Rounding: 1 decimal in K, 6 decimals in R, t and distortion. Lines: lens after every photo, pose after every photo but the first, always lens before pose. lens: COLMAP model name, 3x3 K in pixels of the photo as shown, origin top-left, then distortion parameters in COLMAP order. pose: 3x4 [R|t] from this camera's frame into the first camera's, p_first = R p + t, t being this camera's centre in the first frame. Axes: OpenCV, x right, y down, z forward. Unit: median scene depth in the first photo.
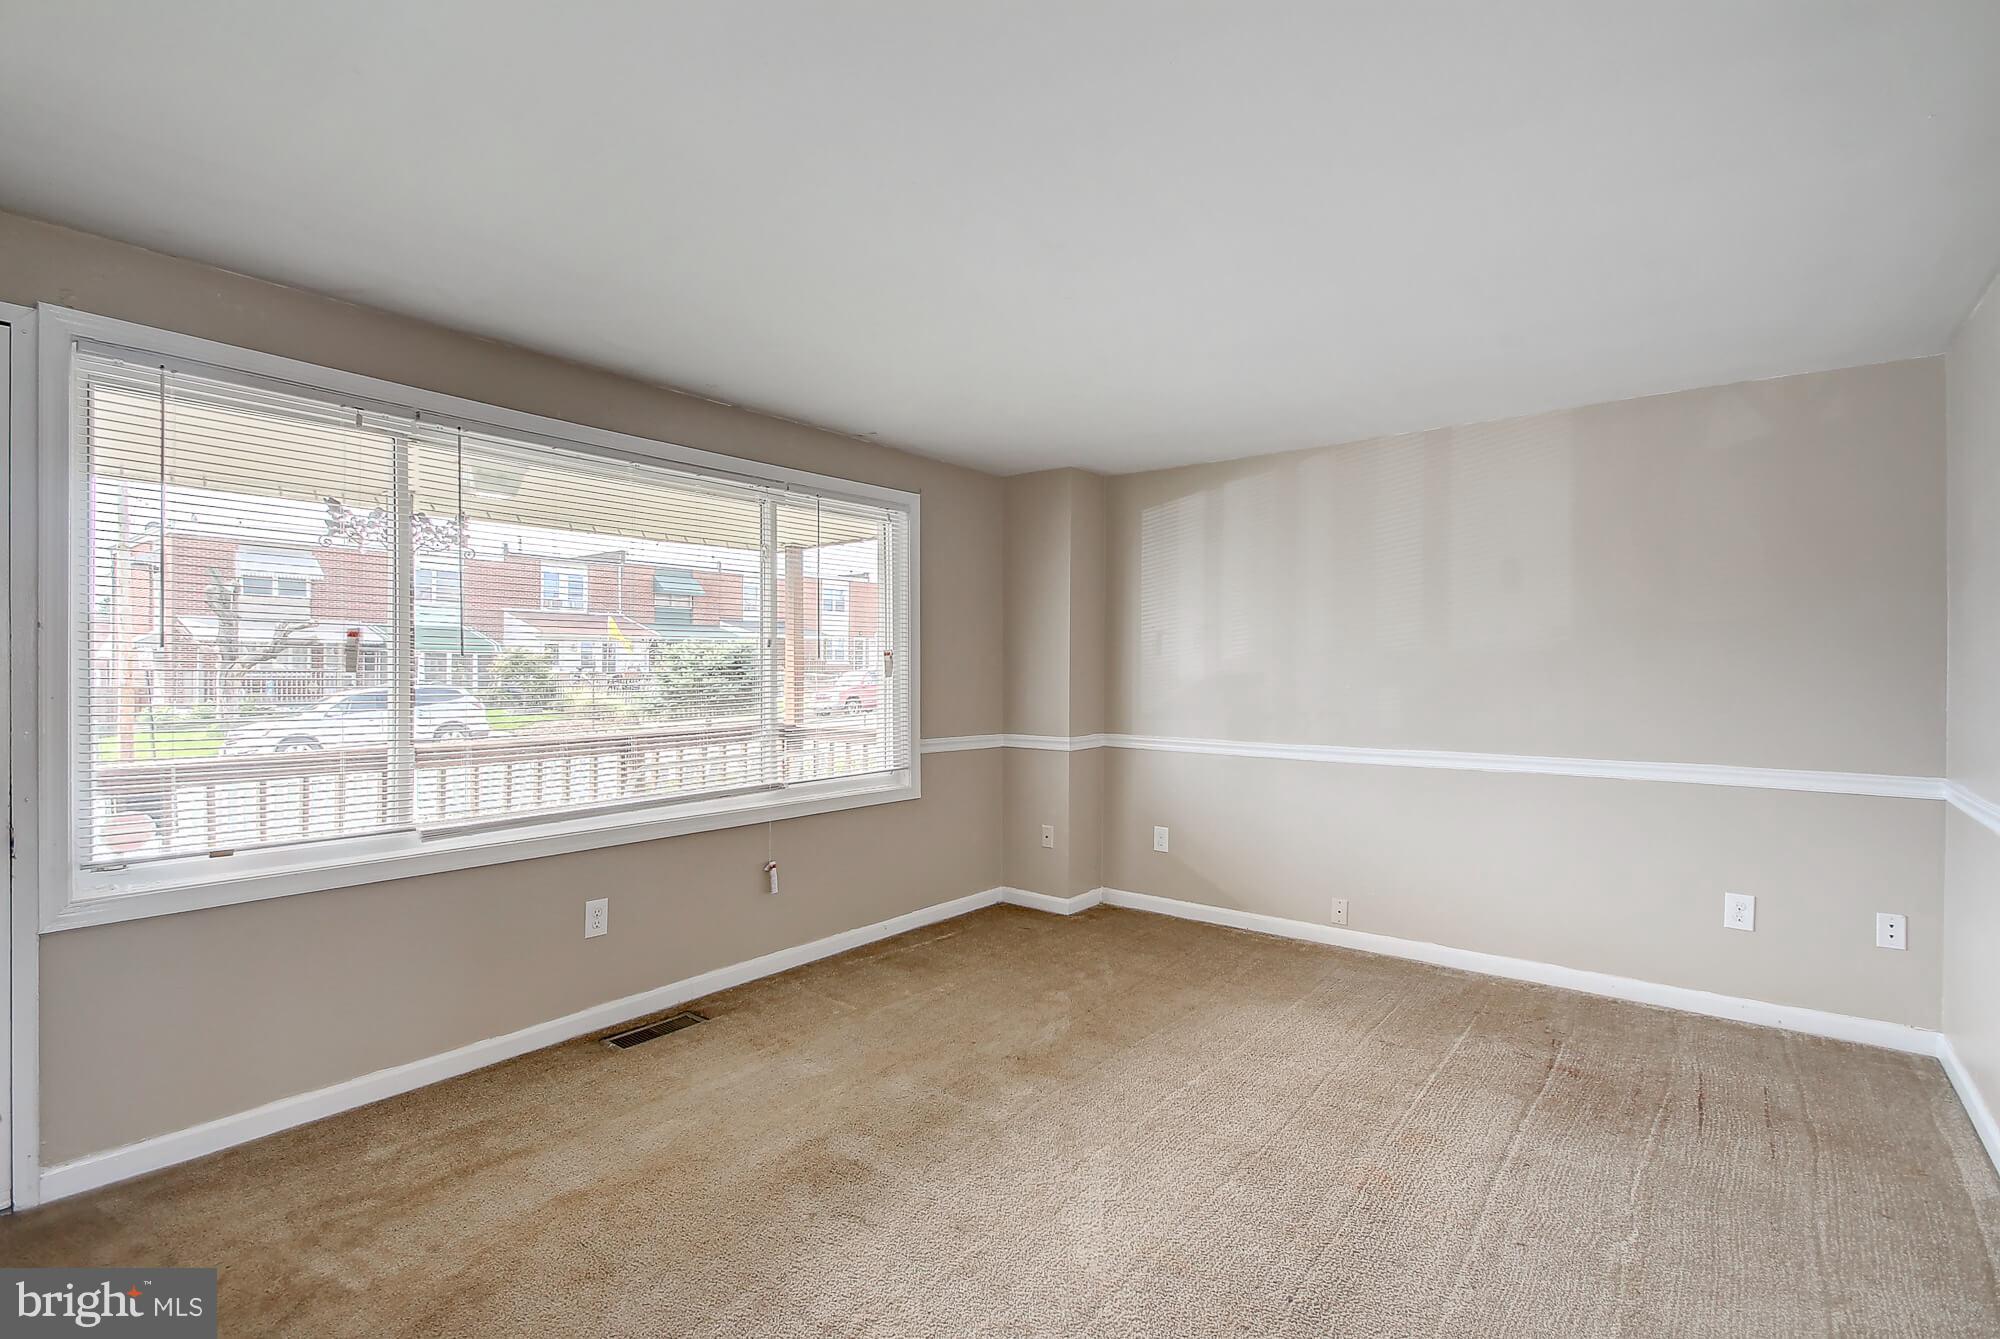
lens RADIAL K [[942.8, 0, 1000.0], [0, 942.8, 669.5], [0, 0, 1]] dist [0.000576, -0.000344]
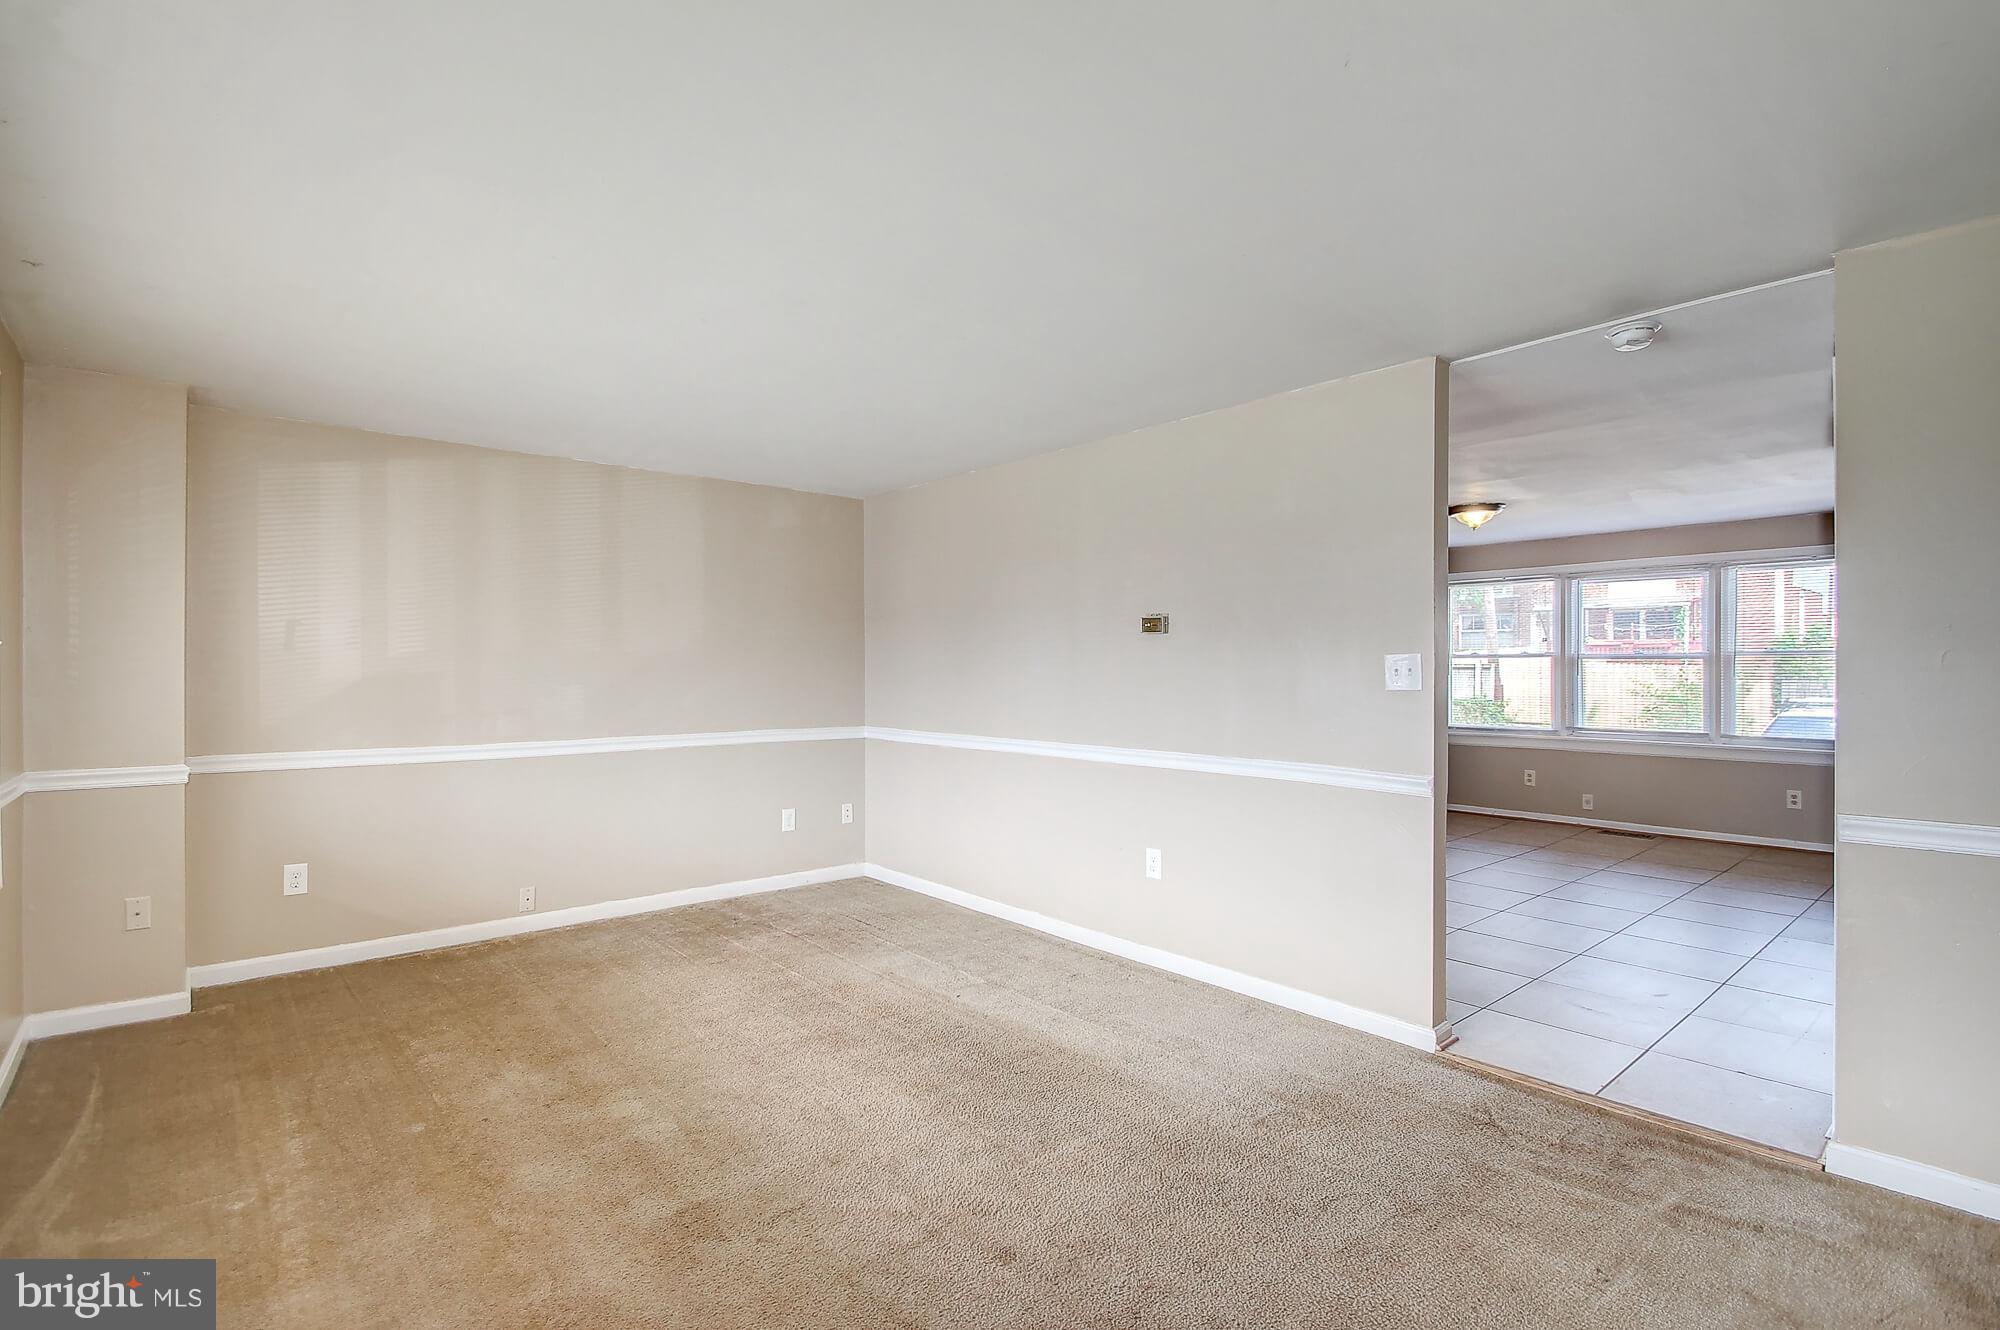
lens RADIAL K [[905.8, 0, 1000.0], [0, 905.8, 665.0], [0, 0, 1]] dist [0.000761, -0.018068]
pose [[0.178107, 0.001216, 0.984010, -0.797474], [-0.002611, 0.999996, -0.000763, -0.007618], [-0.984008, -0.002433, 0.178110, 0.448442]]
